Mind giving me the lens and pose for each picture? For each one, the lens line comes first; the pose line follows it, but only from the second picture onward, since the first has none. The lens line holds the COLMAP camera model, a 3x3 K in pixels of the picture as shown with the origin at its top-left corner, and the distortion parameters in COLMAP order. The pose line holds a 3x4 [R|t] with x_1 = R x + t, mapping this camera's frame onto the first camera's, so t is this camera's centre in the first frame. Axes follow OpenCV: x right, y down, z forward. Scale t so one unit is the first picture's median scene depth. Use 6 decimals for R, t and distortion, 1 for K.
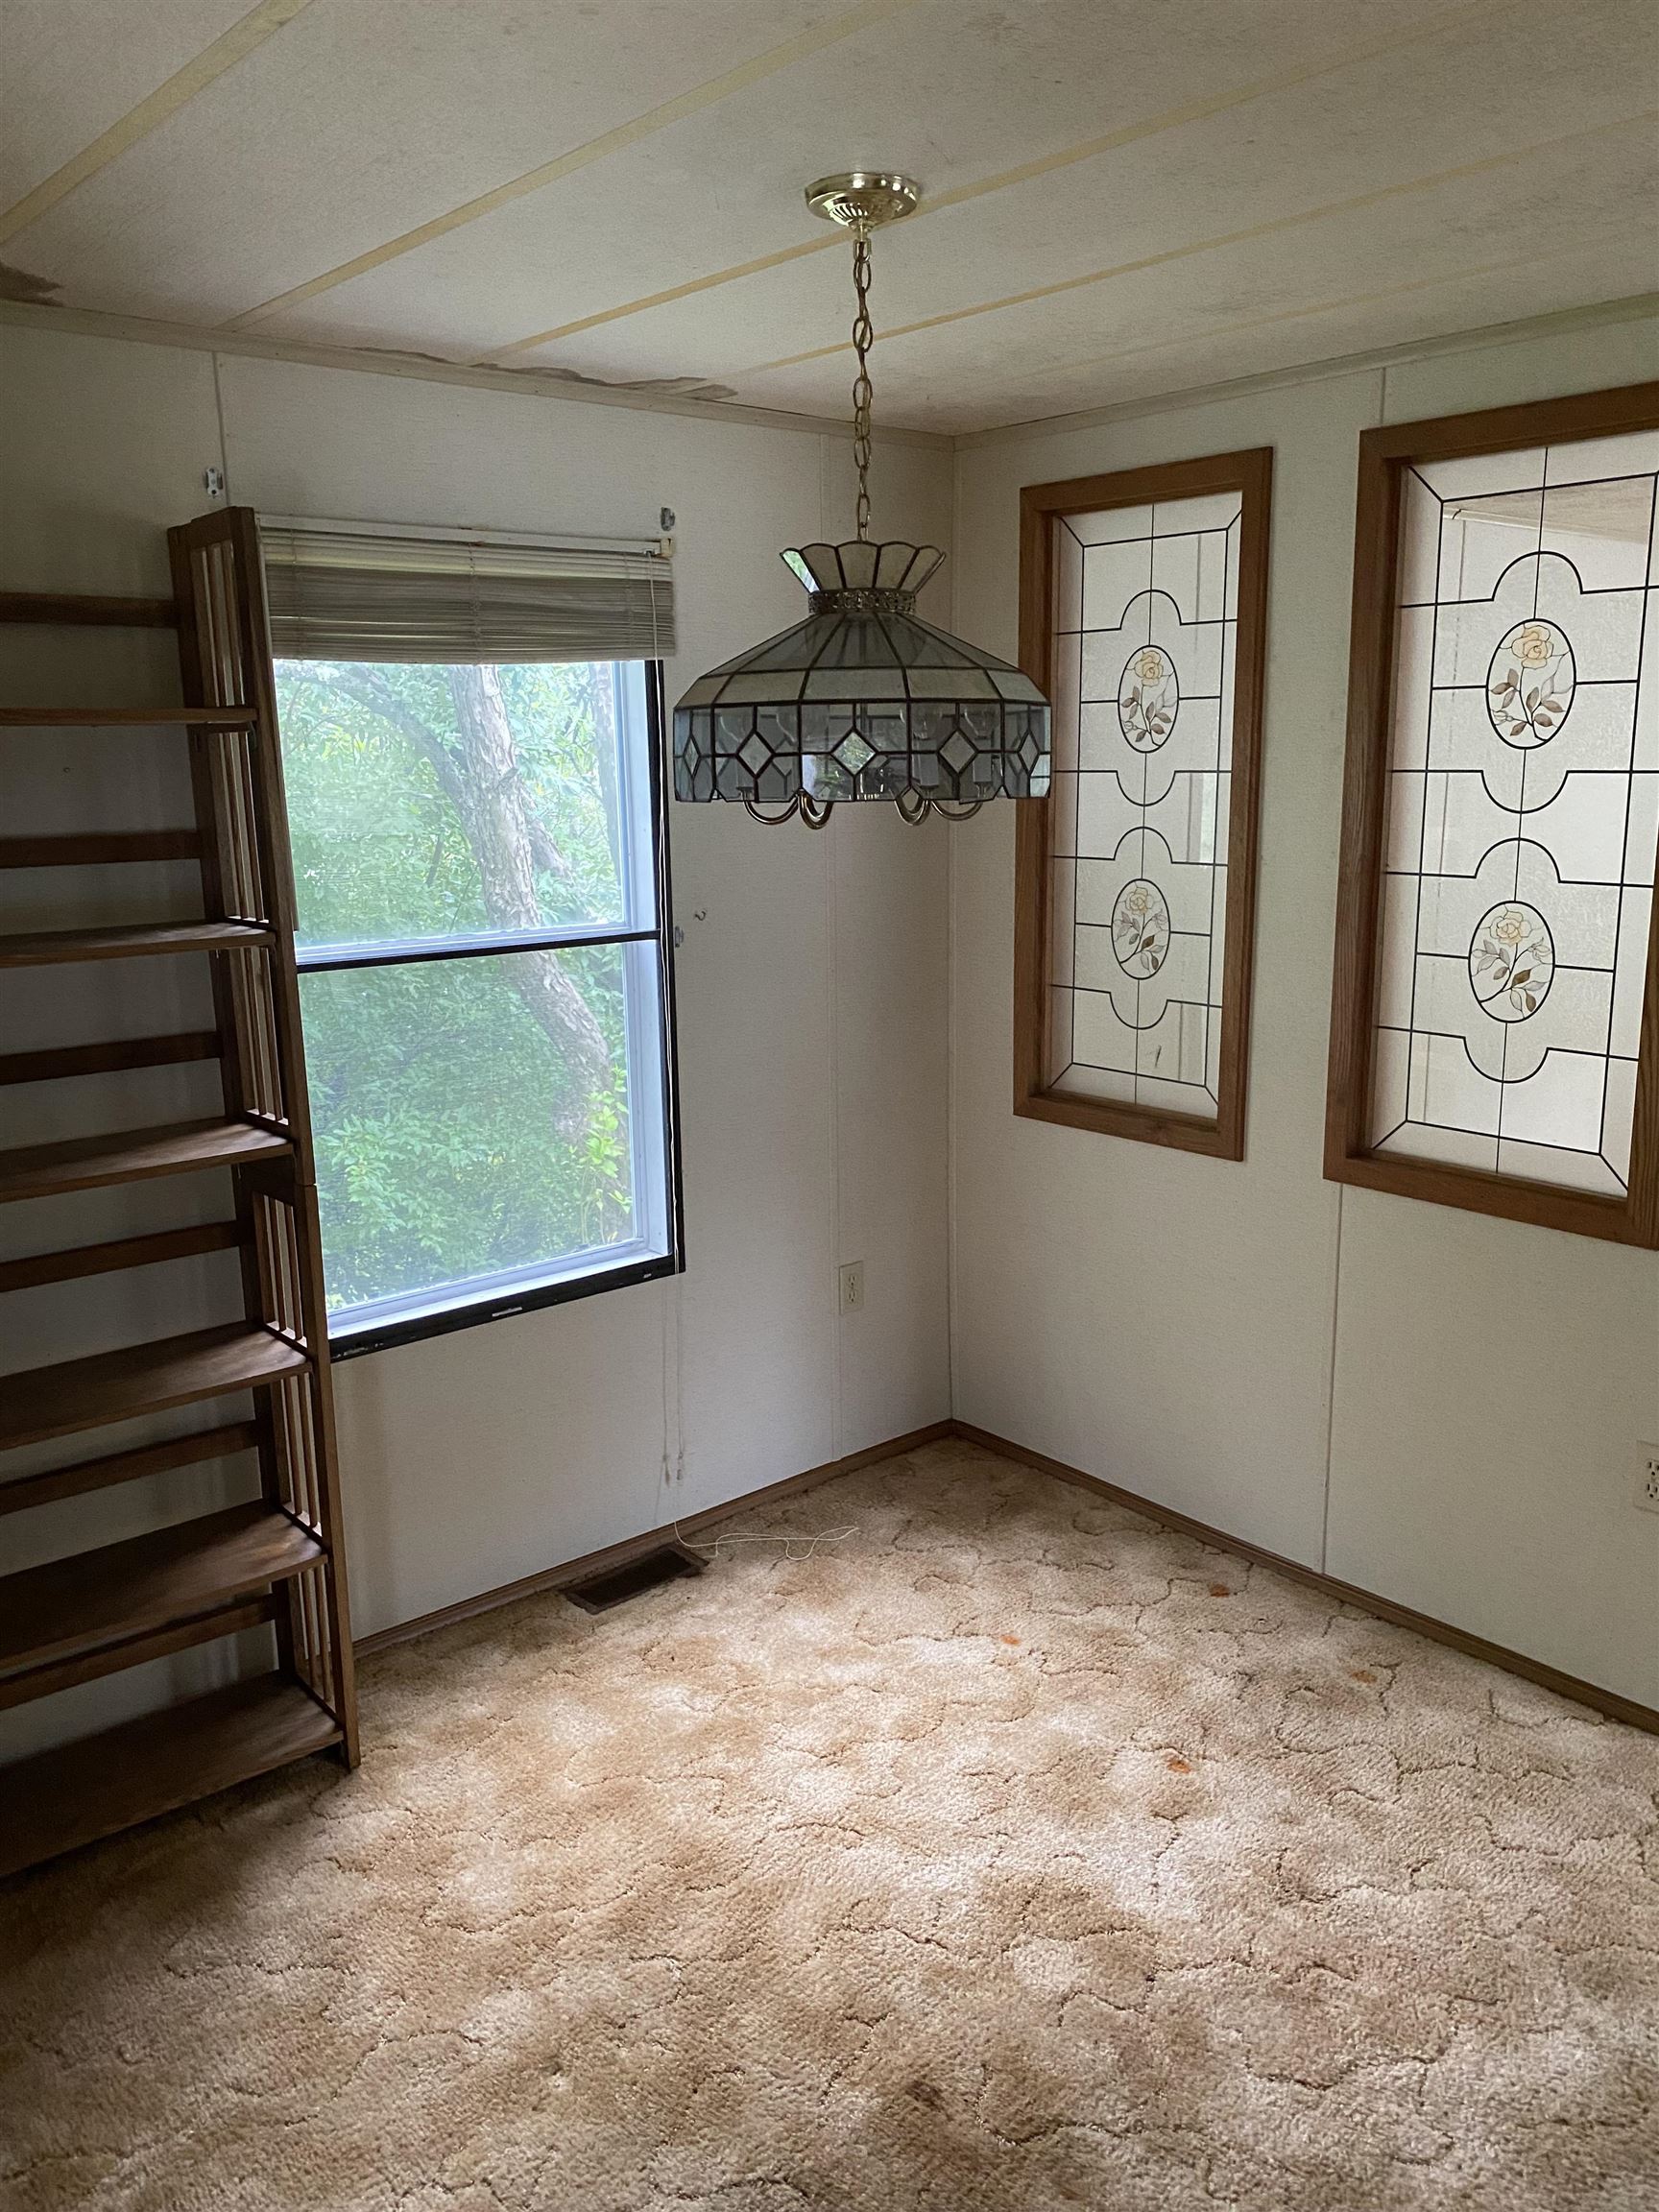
lens RADIAL K [[1672.0, 0, 855.8], [0, 1672.0, 1116.6], [0, 0, 1]] dist [0.048056, -0.062251]
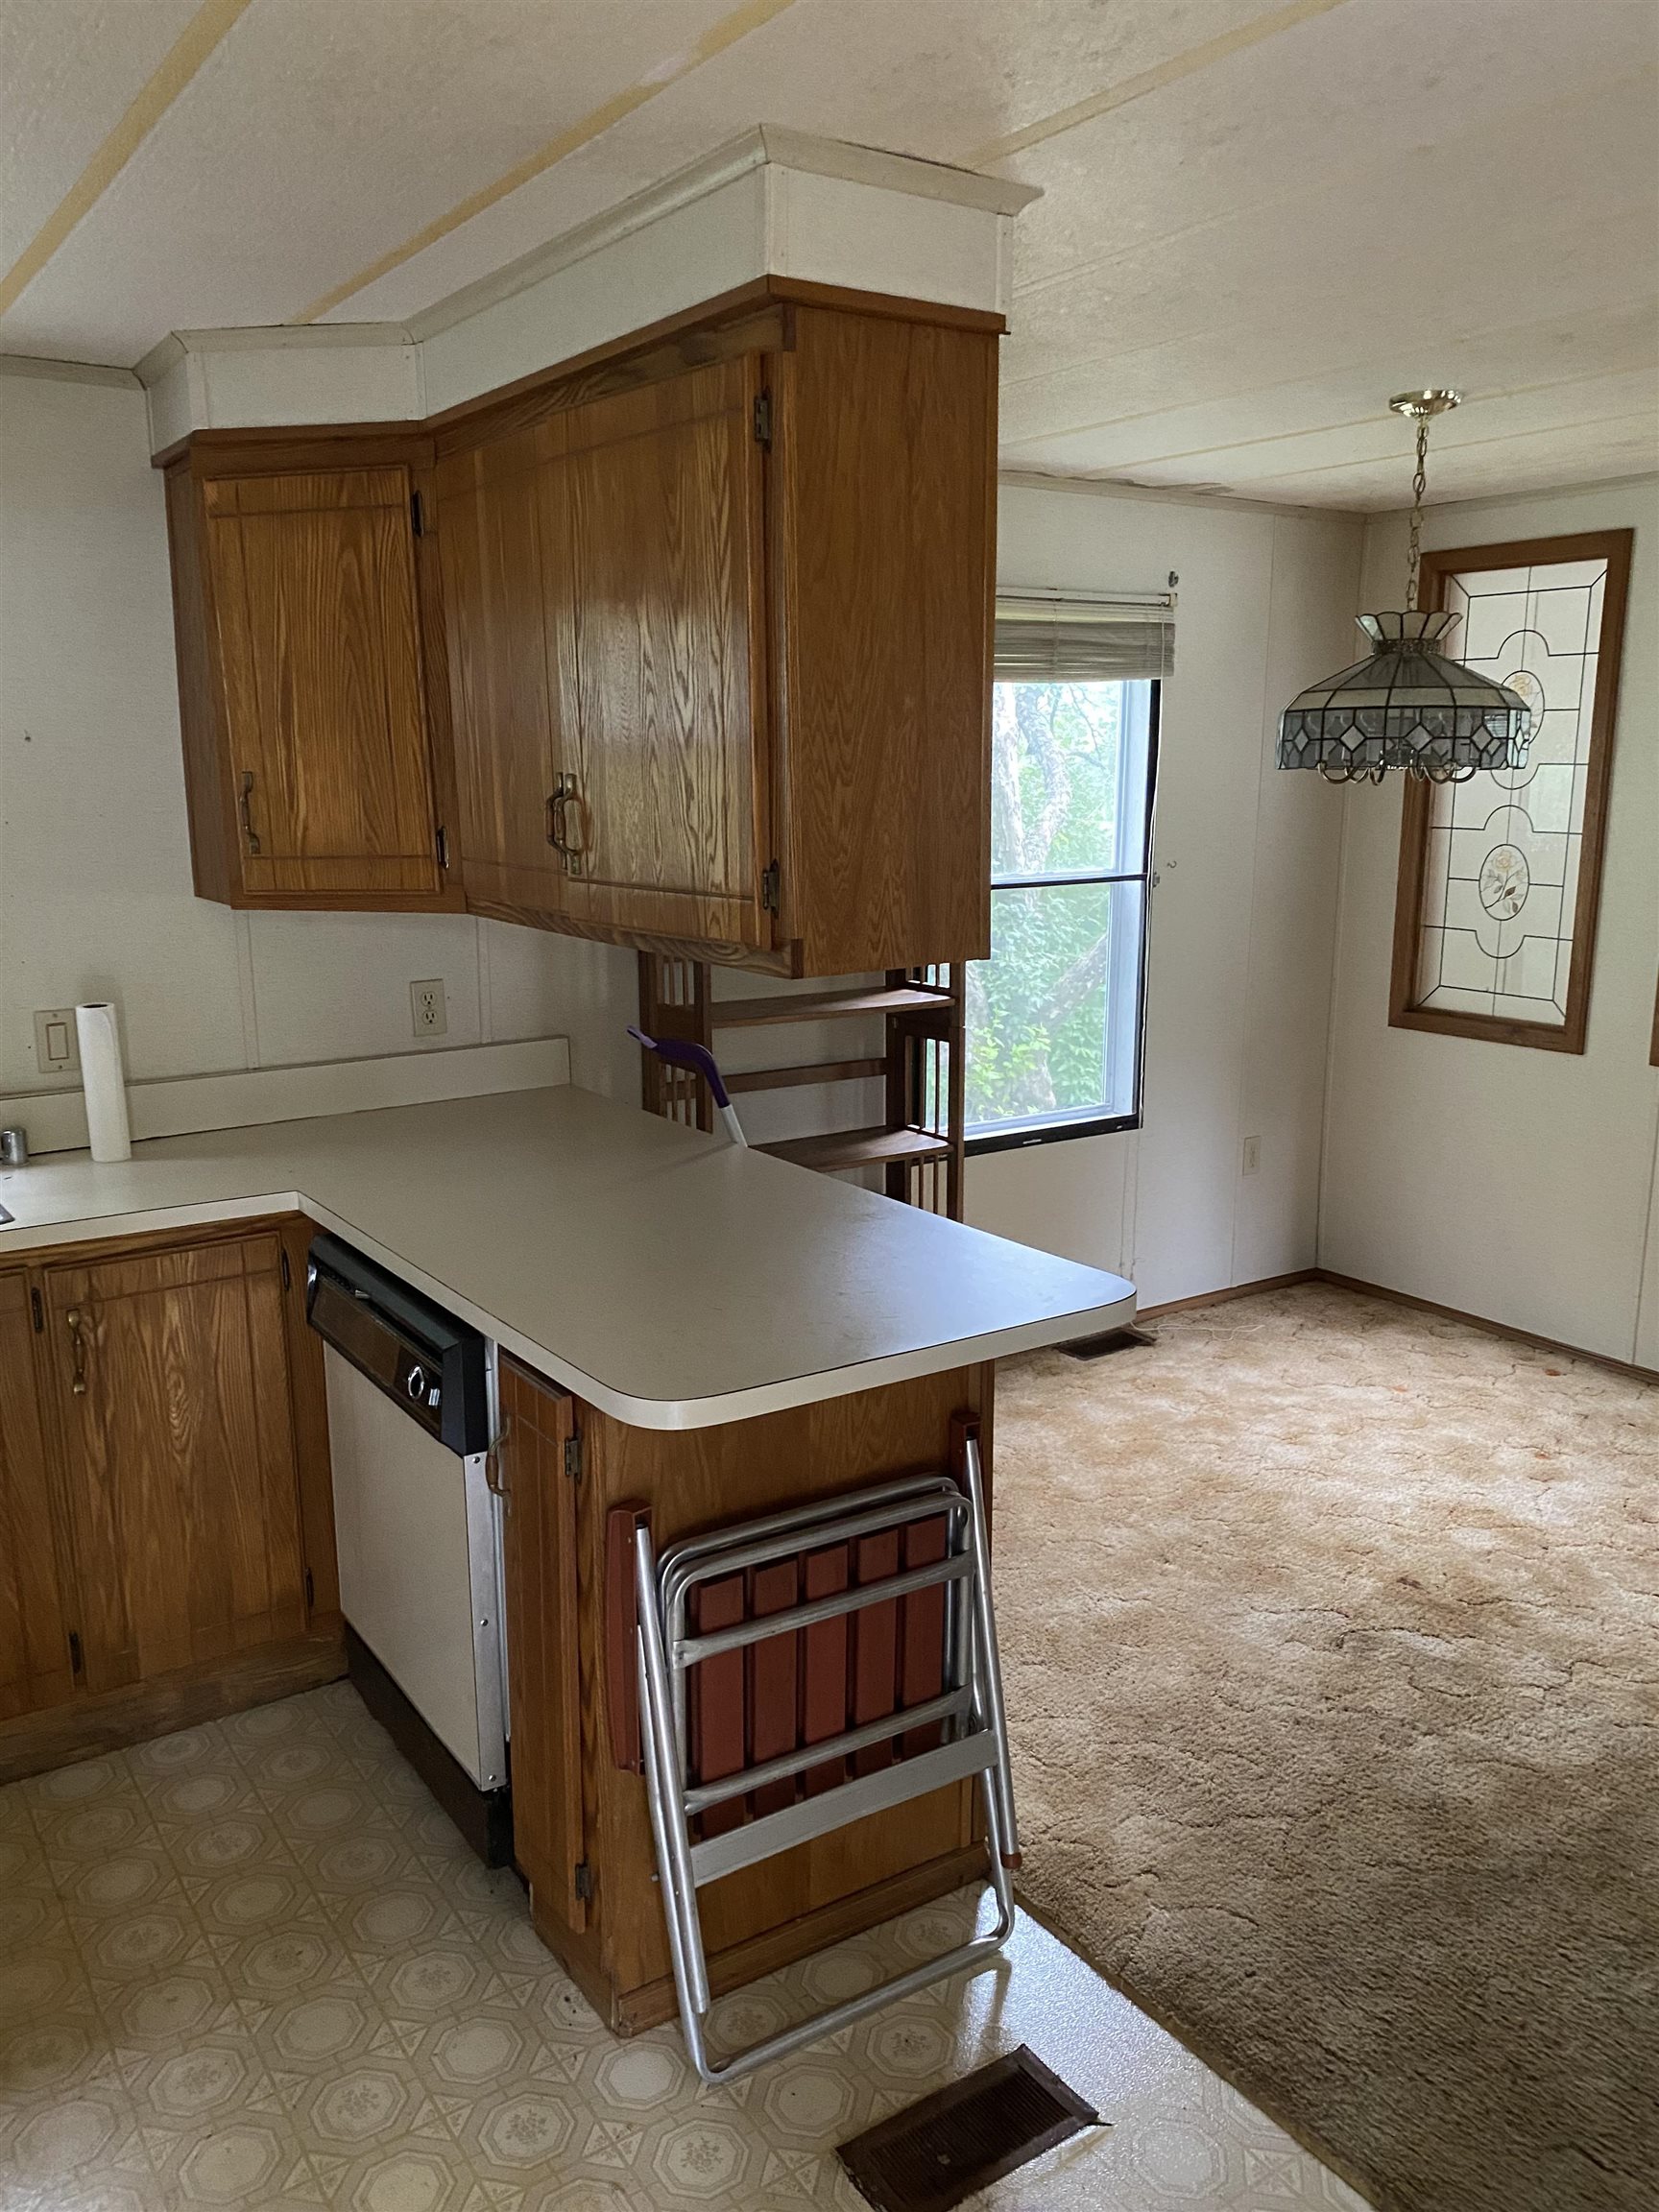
lens RADIAL K [[1674.5, 0, 790.6], [0, 1674.5, 1122.4], [0, 0, 1]] dist [0.008842, -0.058386]
pose [[0.990823, 0.038521, -0.129560, -0.239359], [-0.039000, 0.999239, -0.001163, 0.115520], [0.129416, 0.006205, 0.991571, -0.439949]]
